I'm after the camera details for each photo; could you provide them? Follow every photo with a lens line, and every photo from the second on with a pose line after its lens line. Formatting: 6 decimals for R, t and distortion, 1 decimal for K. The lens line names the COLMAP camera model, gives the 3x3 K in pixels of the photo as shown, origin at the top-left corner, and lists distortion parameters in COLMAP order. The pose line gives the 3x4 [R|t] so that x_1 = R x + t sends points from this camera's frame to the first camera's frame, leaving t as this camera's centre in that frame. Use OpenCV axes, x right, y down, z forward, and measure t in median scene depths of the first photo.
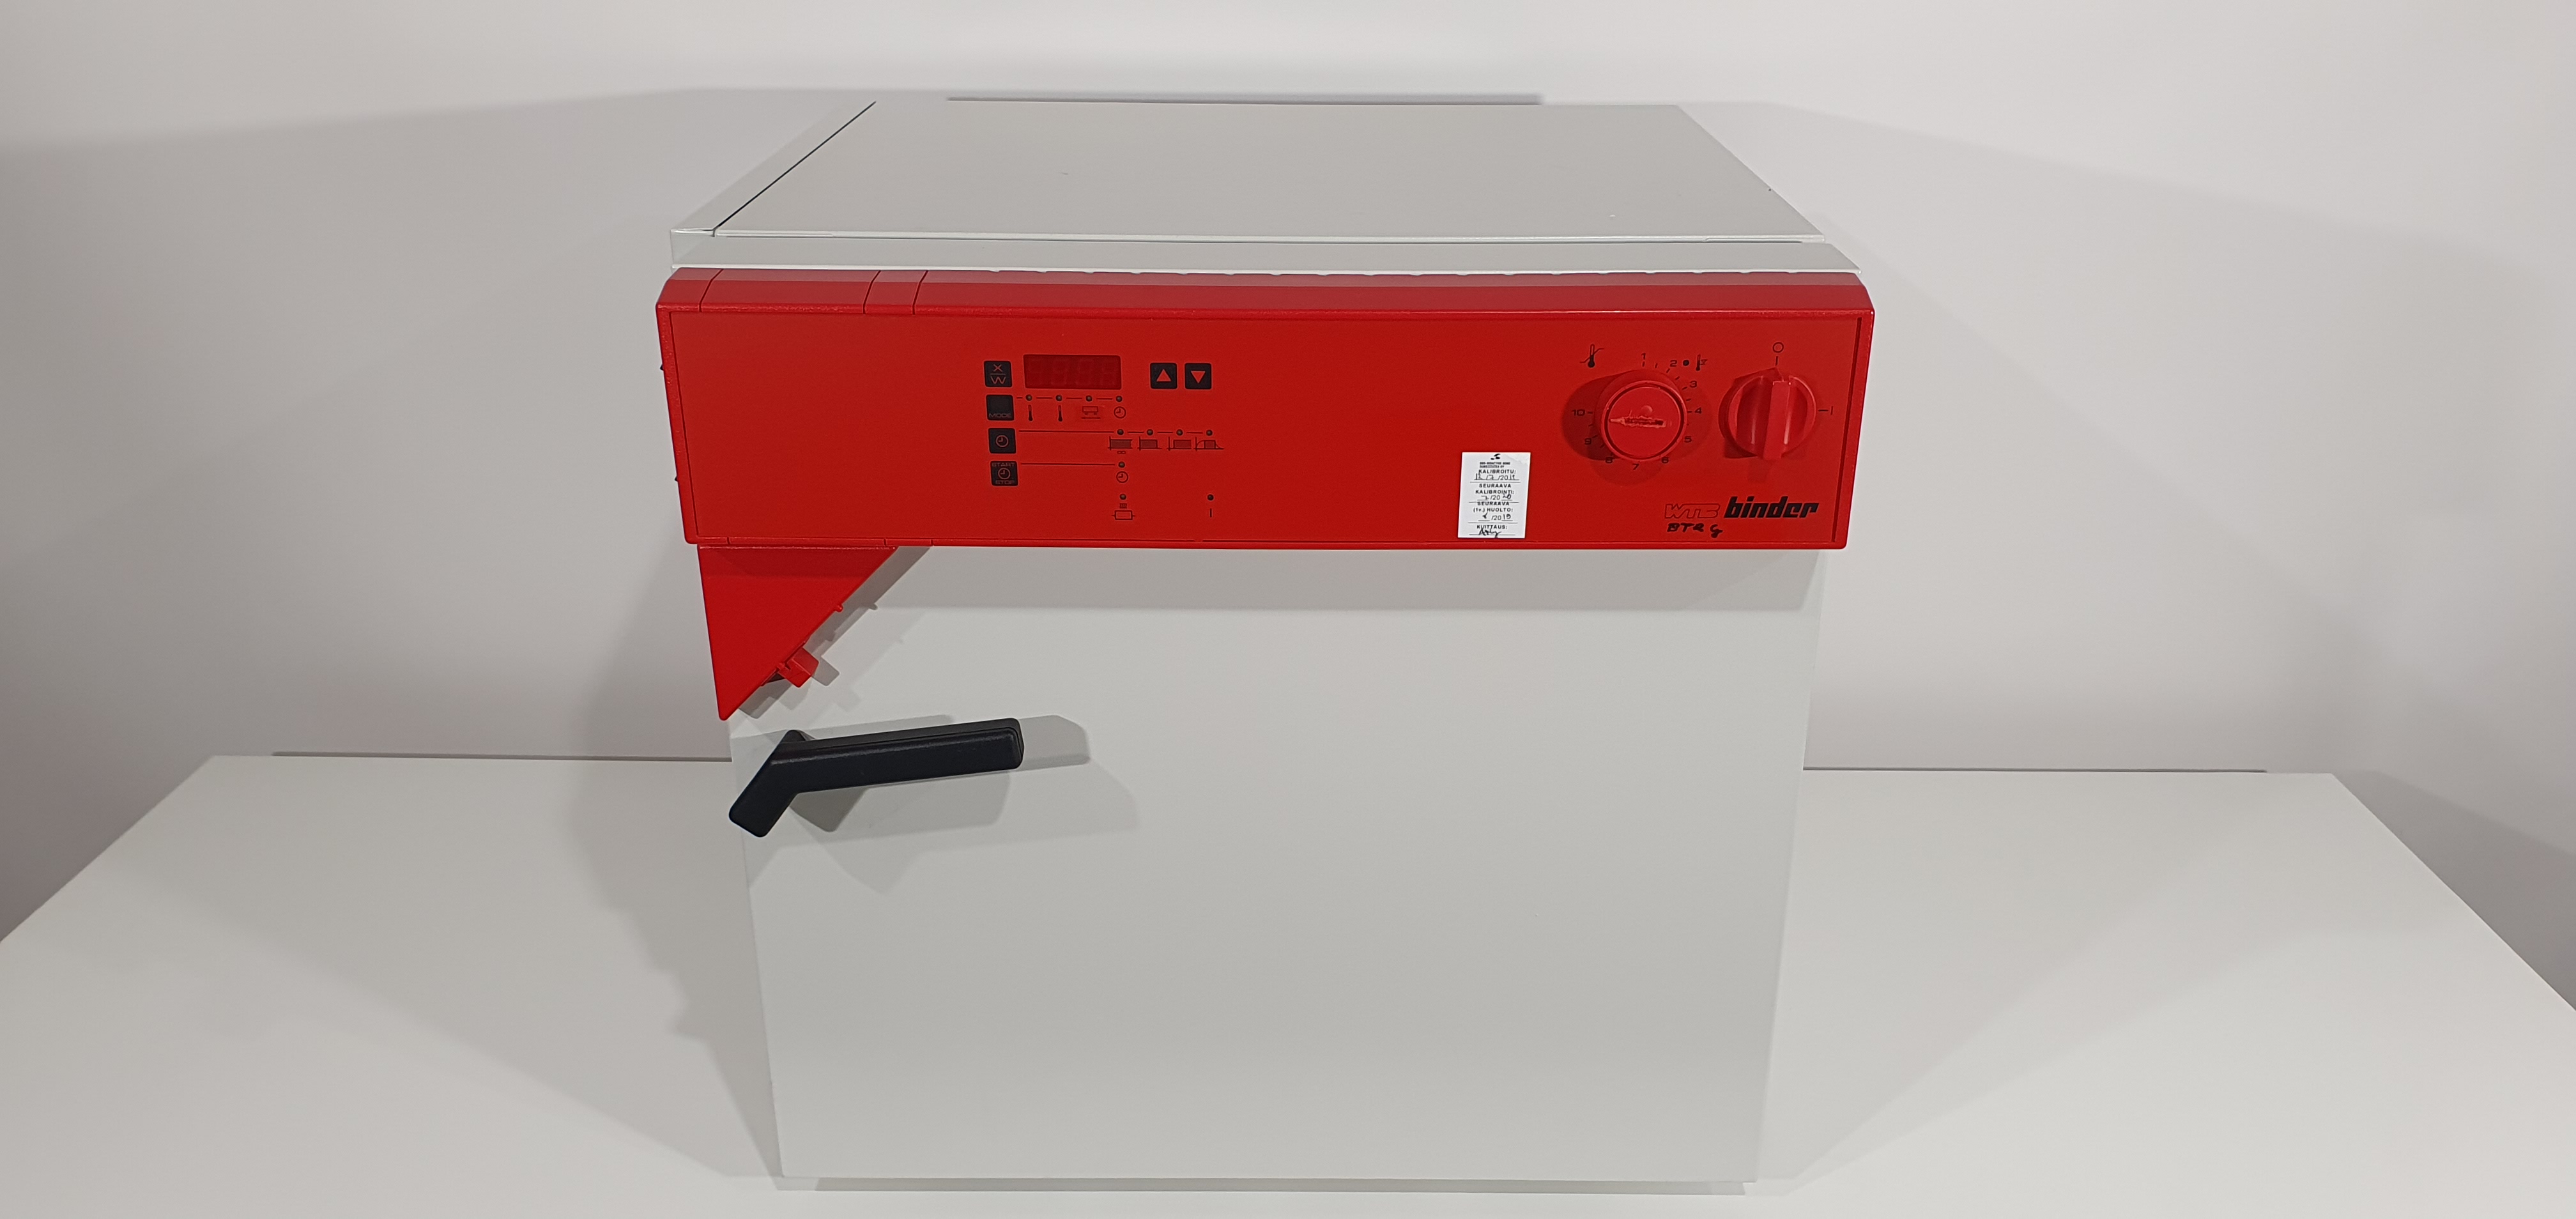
lens RADIAL K [[2033.0, 0, 1294.8], [0, 2033.0, 660.9], [0, 0, 1]] dist [0.077504, -0.126869]
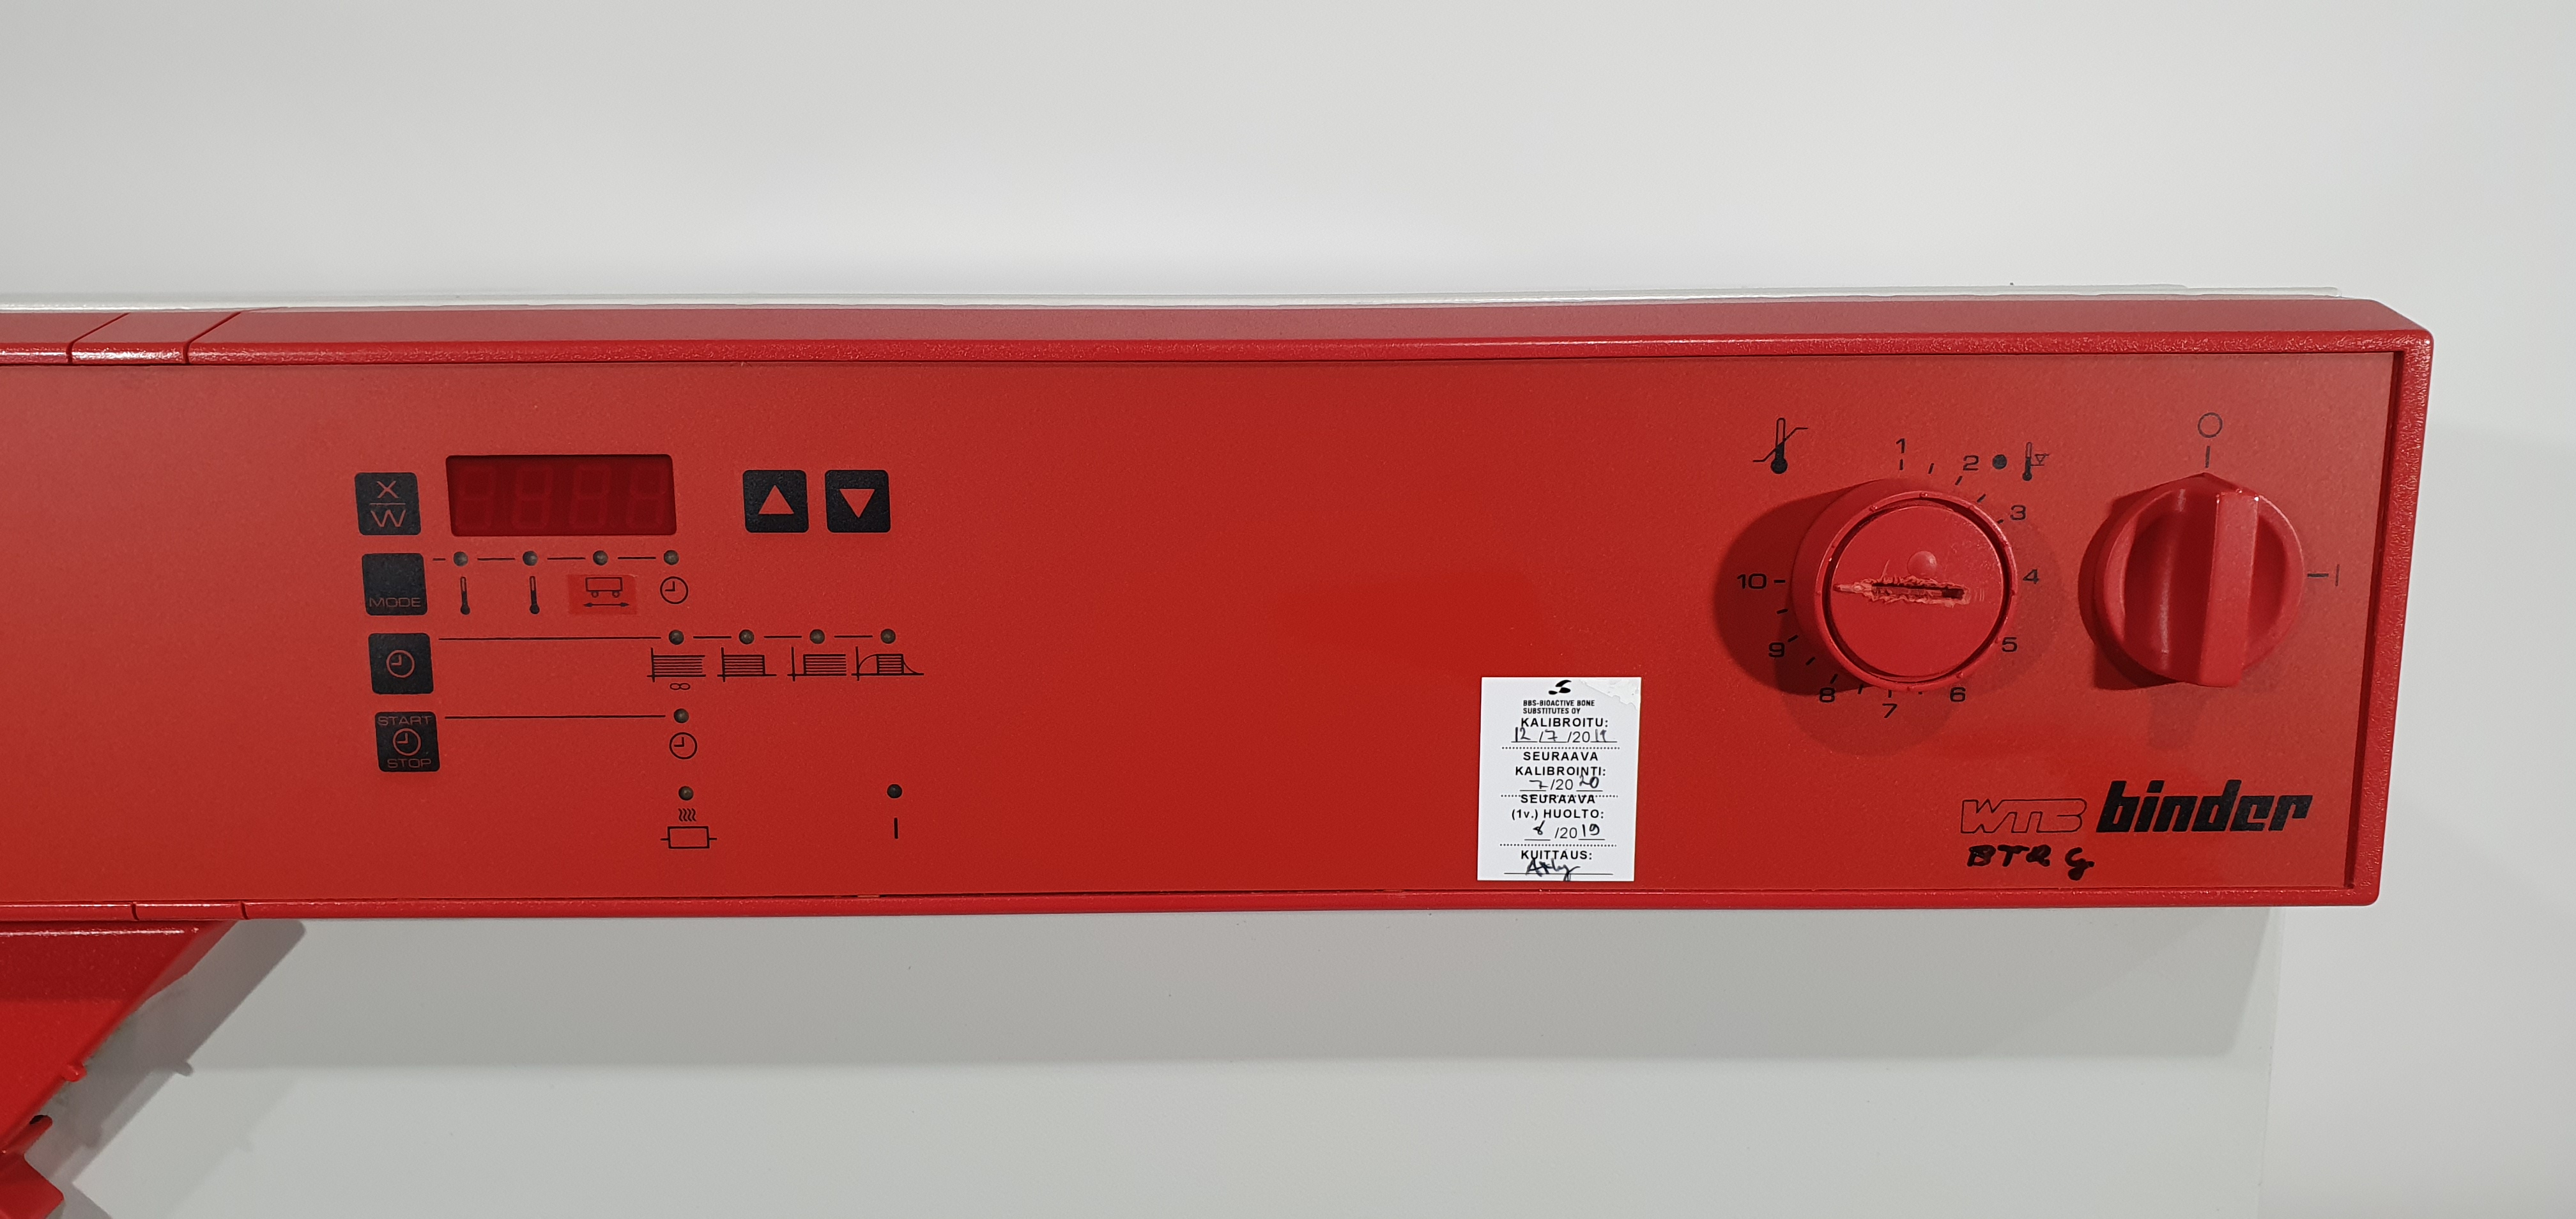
lens RADIAL K [[2033.0, 0, 1294.8], [0, 2033.0, 660.9], [0, 0, 1]] dist [0.077504, -0.126869]
pose [[0.999885, -0.008459, 0.012550, 0.037714], [0.011059, 0.974476, -0.224221, -0.010645], [-0.010333, 0.224334, 0.974458, 0.583419]]
